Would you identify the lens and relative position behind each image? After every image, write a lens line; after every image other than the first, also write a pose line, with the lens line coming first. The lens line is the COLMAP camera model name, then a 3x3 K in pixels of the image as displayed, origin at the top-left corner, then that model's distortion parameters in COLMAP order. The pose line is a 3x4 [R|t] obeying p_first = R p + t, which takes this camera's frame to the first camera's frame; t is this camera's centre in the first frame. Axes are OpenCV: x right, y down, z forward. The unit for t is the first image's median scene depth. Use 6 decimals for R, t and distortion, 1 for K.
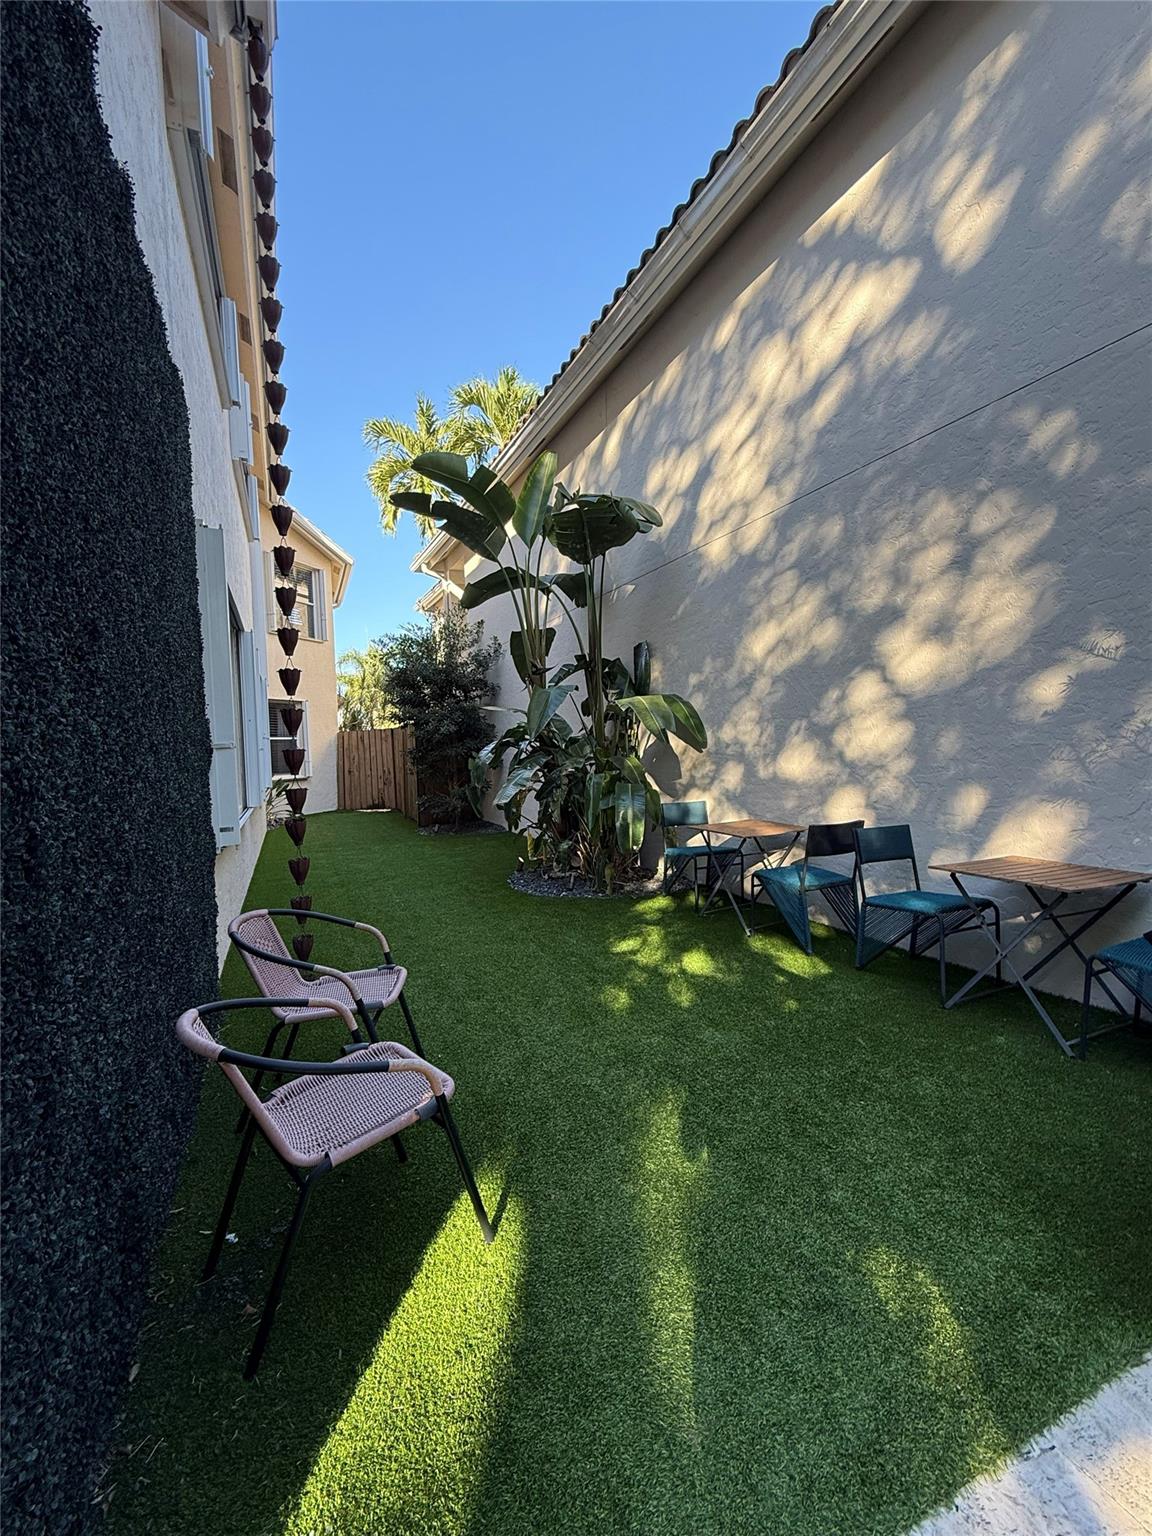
lens RADIAL K [[612.2, 0, 563.9], [0, 612.2, 767.6], [0, 0, 1]] dist [-0.000729, 0.000318]
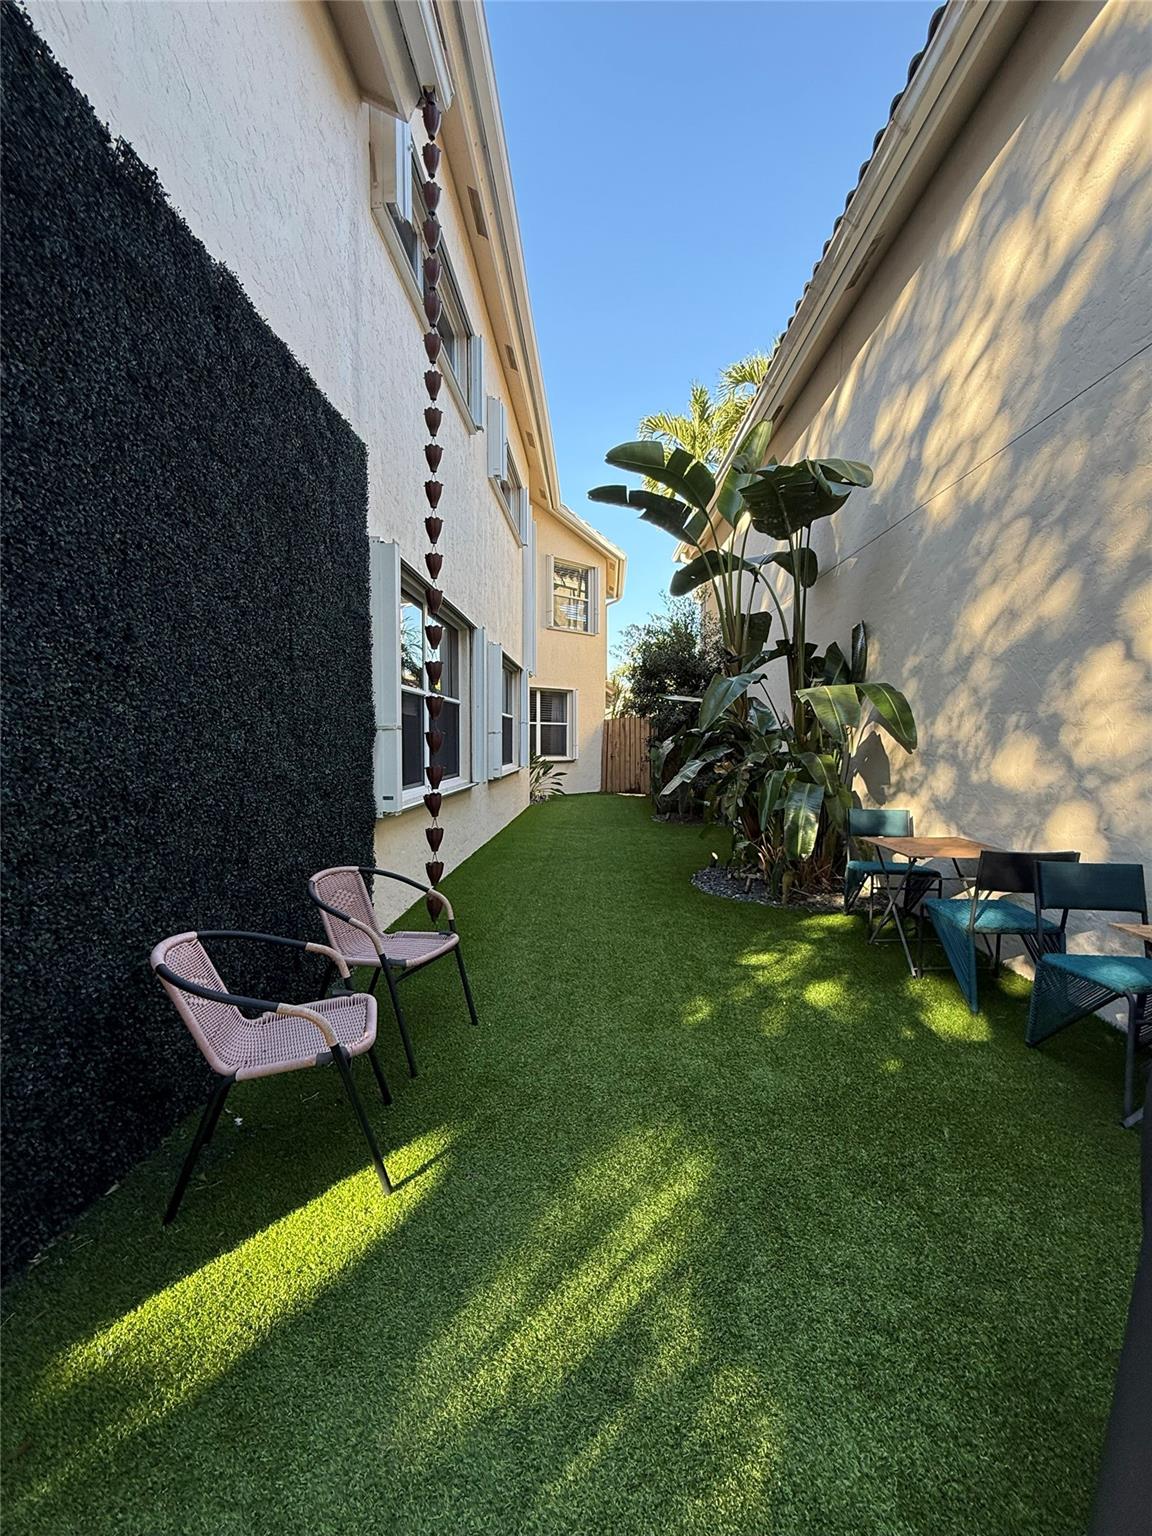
lens RADIAL K [[612.2, 0, 578.9], [0, 612.2, 768.1], [0, 0, 1]] dist [-0.000729, 0.000318]
pose [[0.904362, 0.052293, -0.423550, 0.201690], [-0.044733, 0.998613, 0.027777, -0.005219], [0.424415, -0.006174, 0.905447, 0.060255]]
